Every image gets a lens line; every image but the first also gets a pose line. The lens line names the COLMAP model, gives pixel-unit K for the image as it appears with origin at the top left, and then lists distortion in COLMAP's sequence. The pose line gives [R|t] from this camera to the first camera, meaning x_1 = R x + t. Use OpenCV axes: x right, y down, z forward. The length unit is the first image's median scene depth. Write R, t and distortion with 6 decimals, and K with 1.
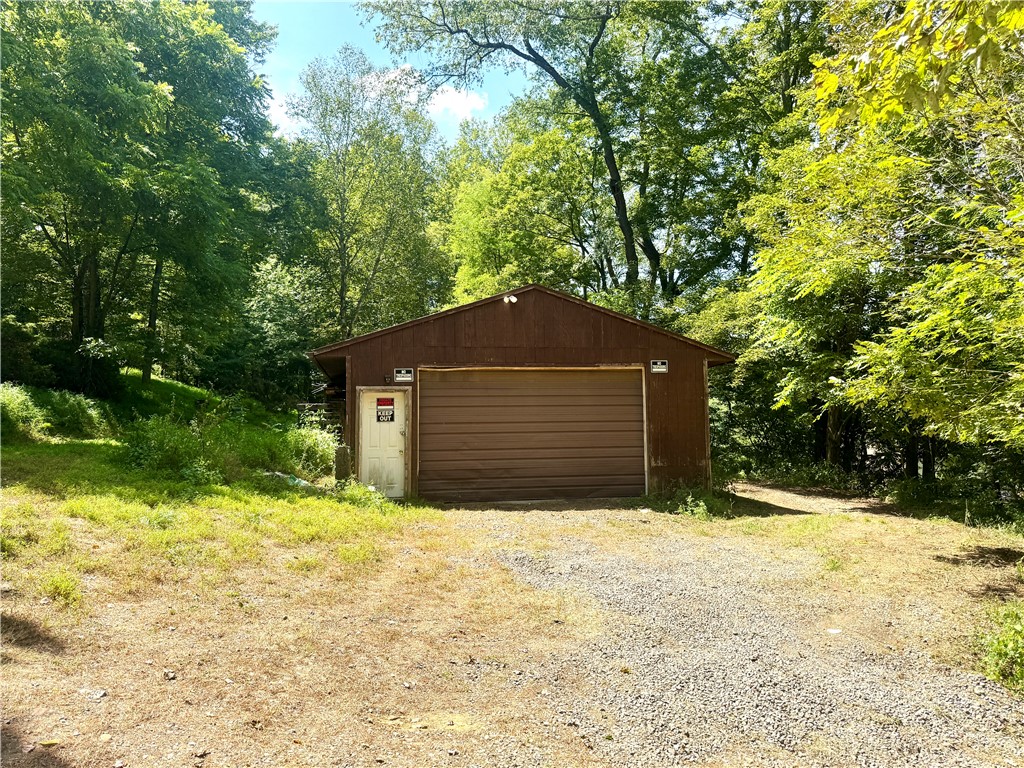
lens RADIAL K [[720.6, 0, 513.8], [0, 720.6, 388.6], [0, 0, 1]] dist [0.056715, -0.080989]
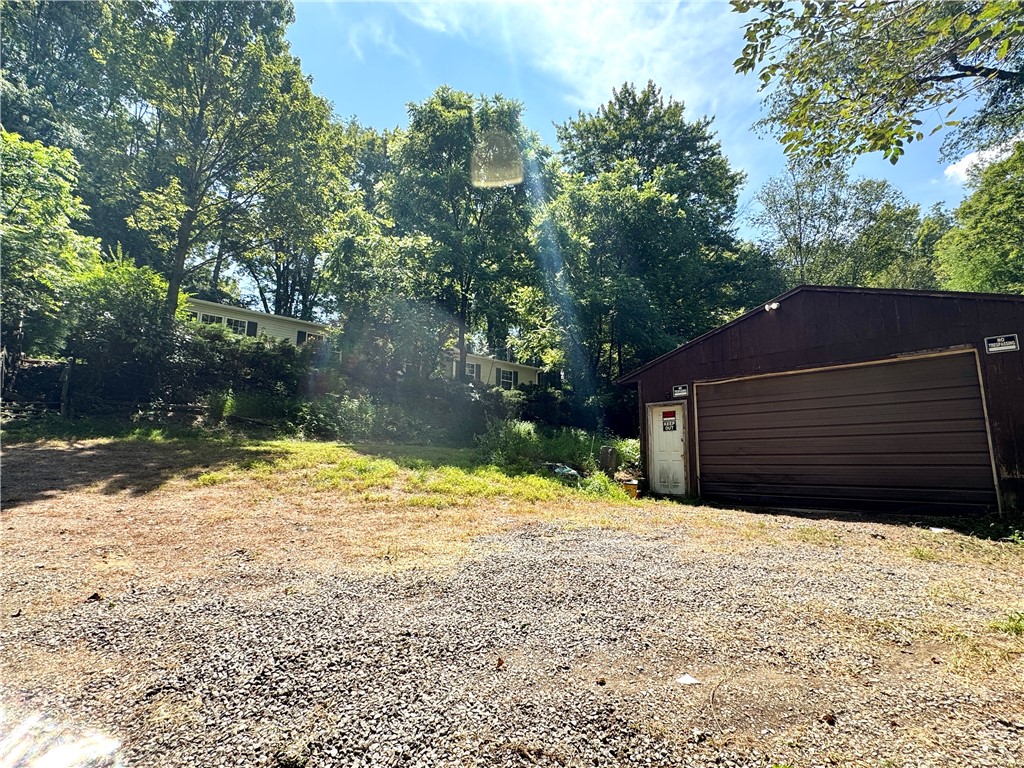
lens RADIAL K [[480.1, 0, 511.7], [0, 480.1, 386.9], [0, 0, 1]] dist [0.001016, 0.000275]
pose [[0.568514, -0.118972, -0.814025, 0.330658], [0.024804, 0.991517, -0.127589, 0.068048], [0.822300, 0.052345, 0.566642, 0.320011]]
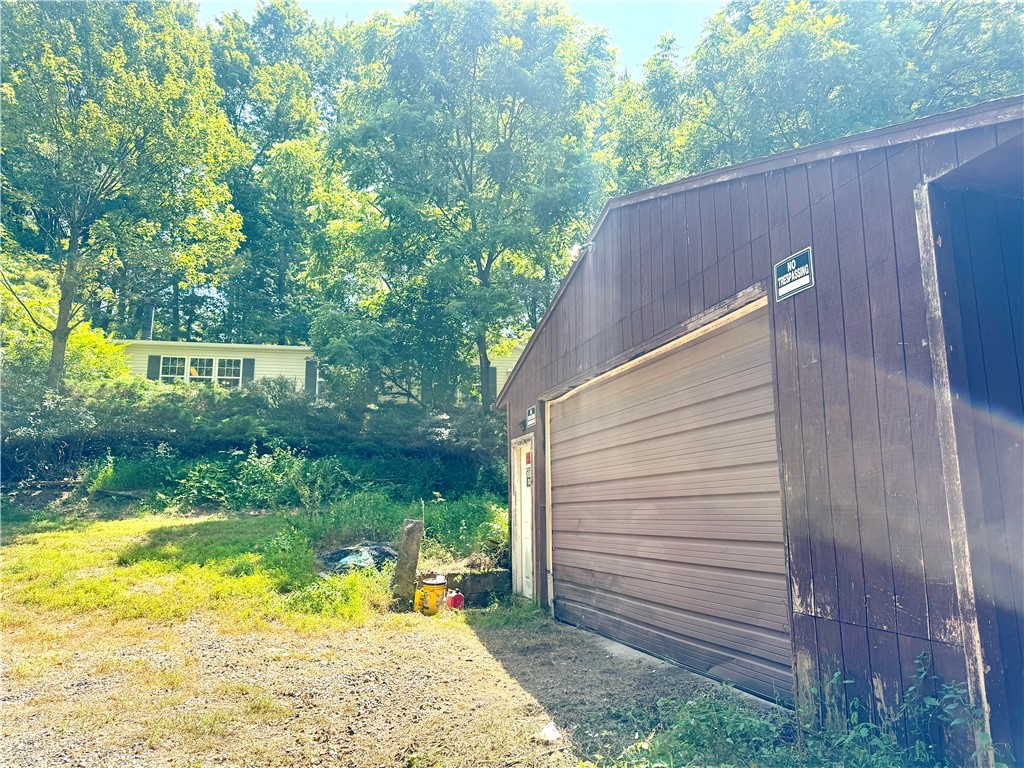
lens RADIAL K [[720.6, 0, 513.8], [0, 720.6, 388.6], [0, 0, 1]] dist [0.056715, -0.080989]
pose [[0.095805, -0.159958, -0.982464, 0.507553], [0.065736, 0.985866, -0.154102, 0.058308], [0.993227, -0.049820, 0.104966, 0.897791]]
